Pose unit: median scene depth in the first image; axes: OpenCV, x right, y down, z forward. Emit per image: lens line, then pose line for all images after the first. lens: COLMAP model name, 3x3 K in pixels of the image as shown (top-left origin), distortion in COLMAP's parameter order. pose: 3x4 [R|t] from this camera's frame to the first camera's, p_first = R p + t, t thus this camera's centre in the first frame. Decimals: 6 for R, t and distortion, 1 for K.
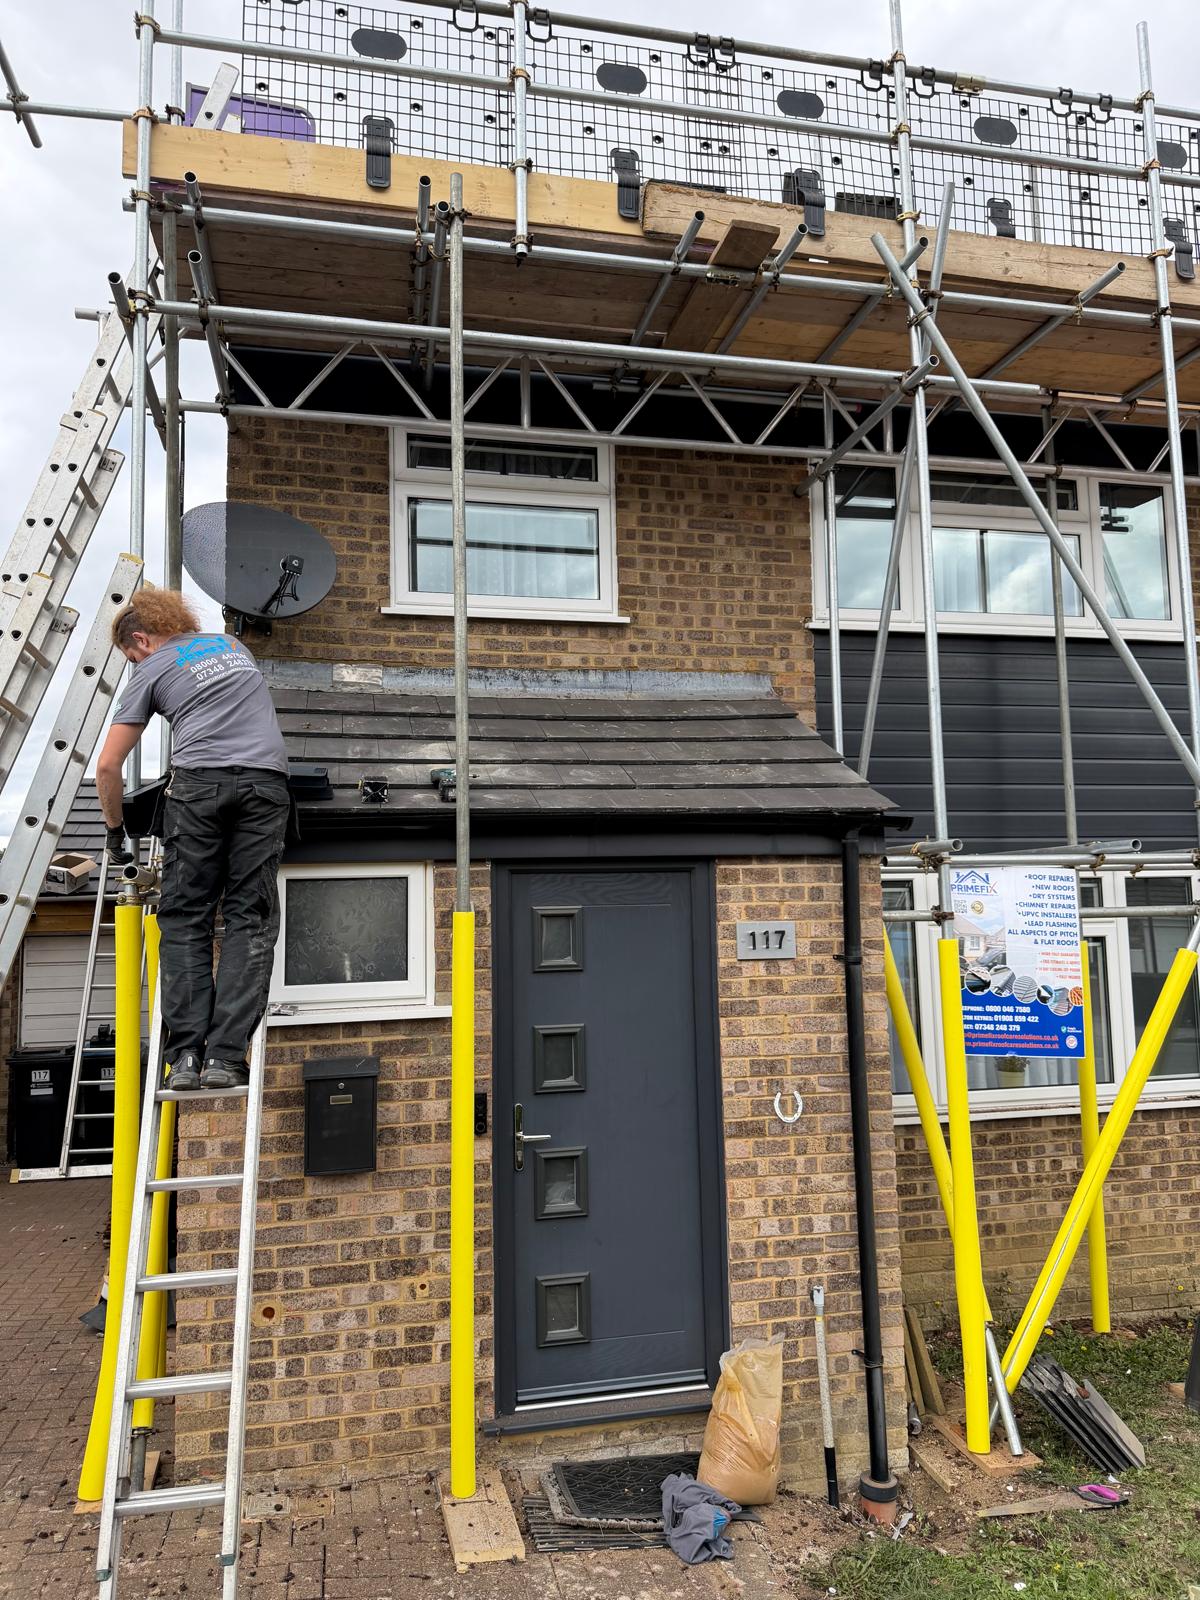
lens RADIAL K [[1151.8, 0, 600.0], [0, 1151.8, 800.0], [0, 0, 1]] dist [-0.002166, -0.000981]
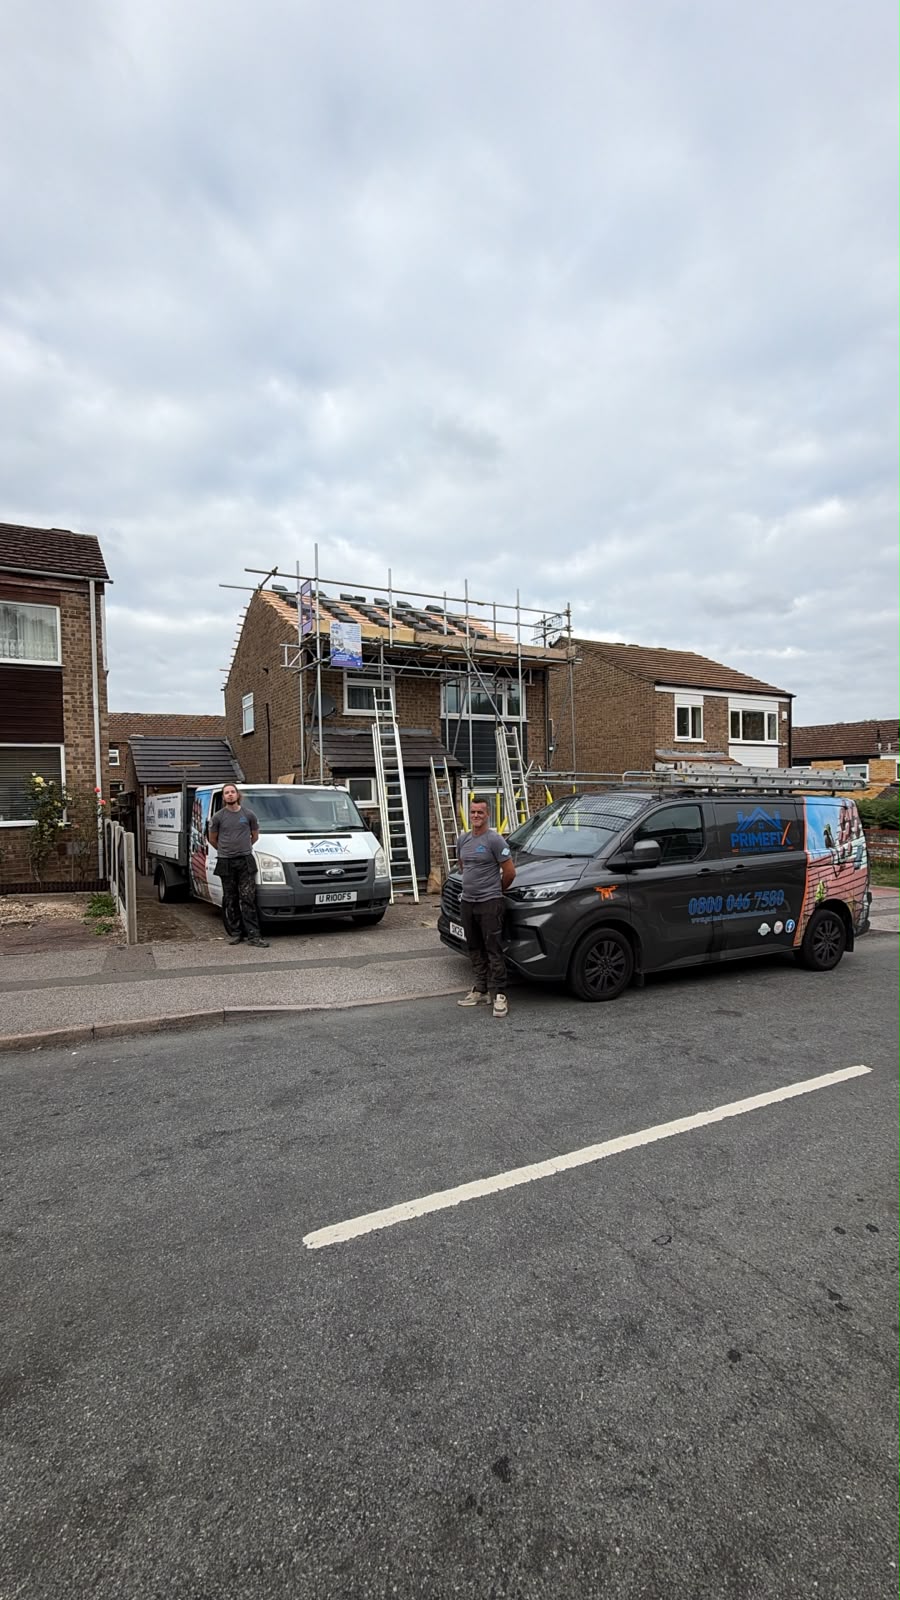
lens RADIAL K [[684.9, 0, 441.1], [0, 684.9, 798.1], [0, 0, 1]] dist [0.001972, 0.000529]
pose [[0.960687, -0.008627, 0.277499, -0.533325], [-0.025098, 0.992726, 0.117752, -0.163579], [-0.276496, -0.120088, 0.953482, -1.474673]]
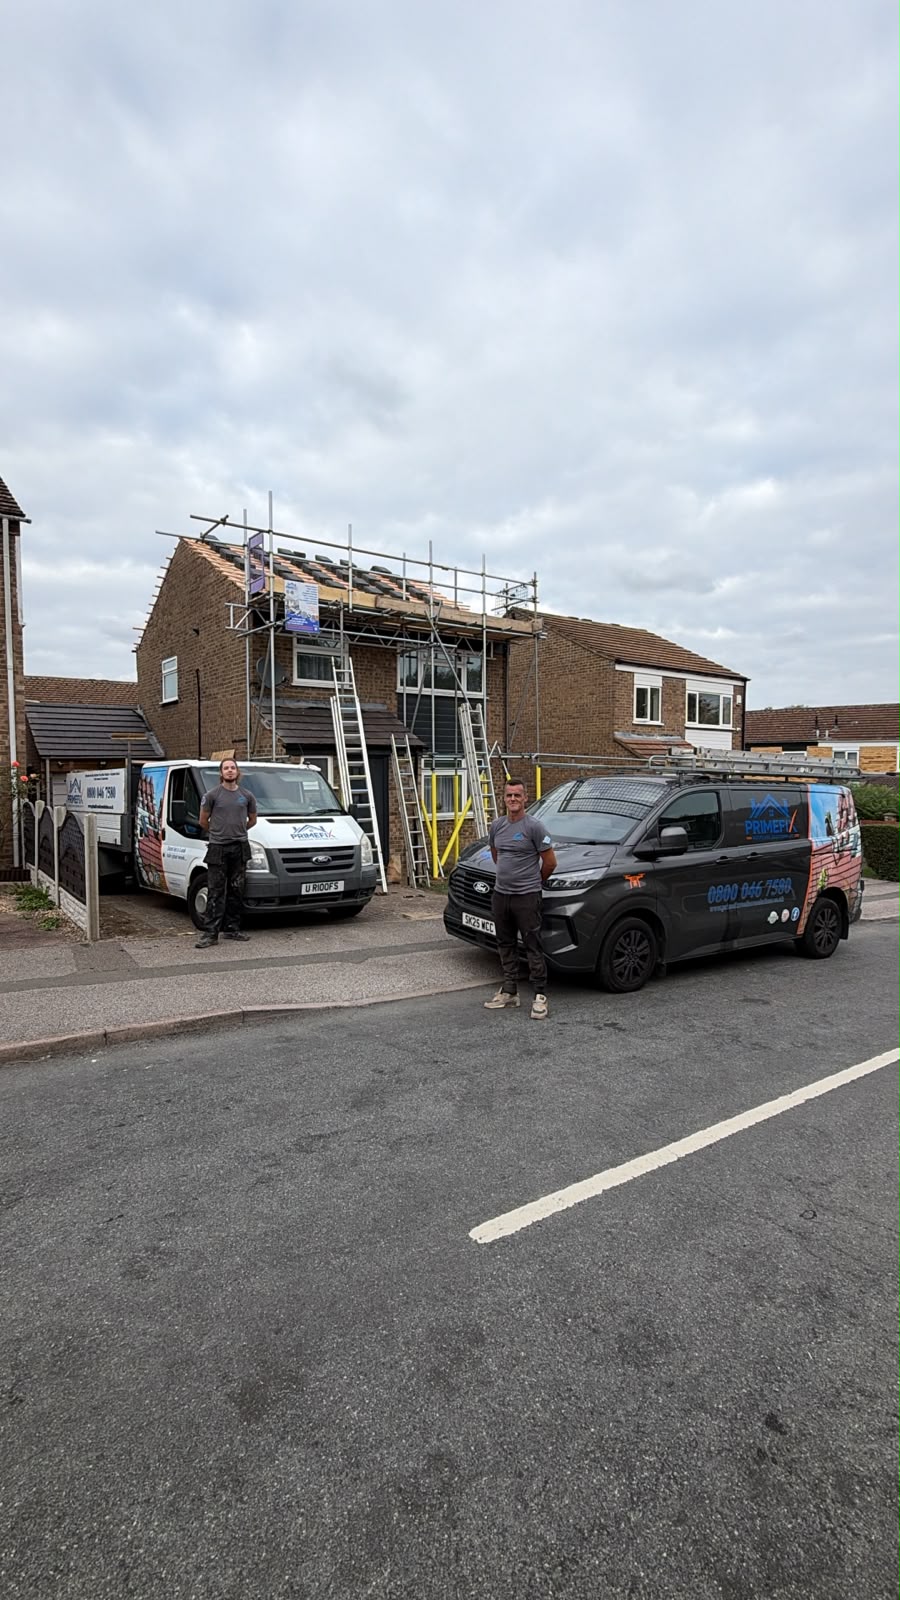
lens RADIAL K [[753.2, 0, 439.7], [0, 753.2, 797.6], [0, 0, 1]] dist [0.001132, 0.000220]
pose [[0.917101, -0.003595, 0.398639, -0.719098], [-0.055232, 0.989170, 0.135986, -0.159676], [-0.394810, -0.146731, 0.906970, -1.438851]]
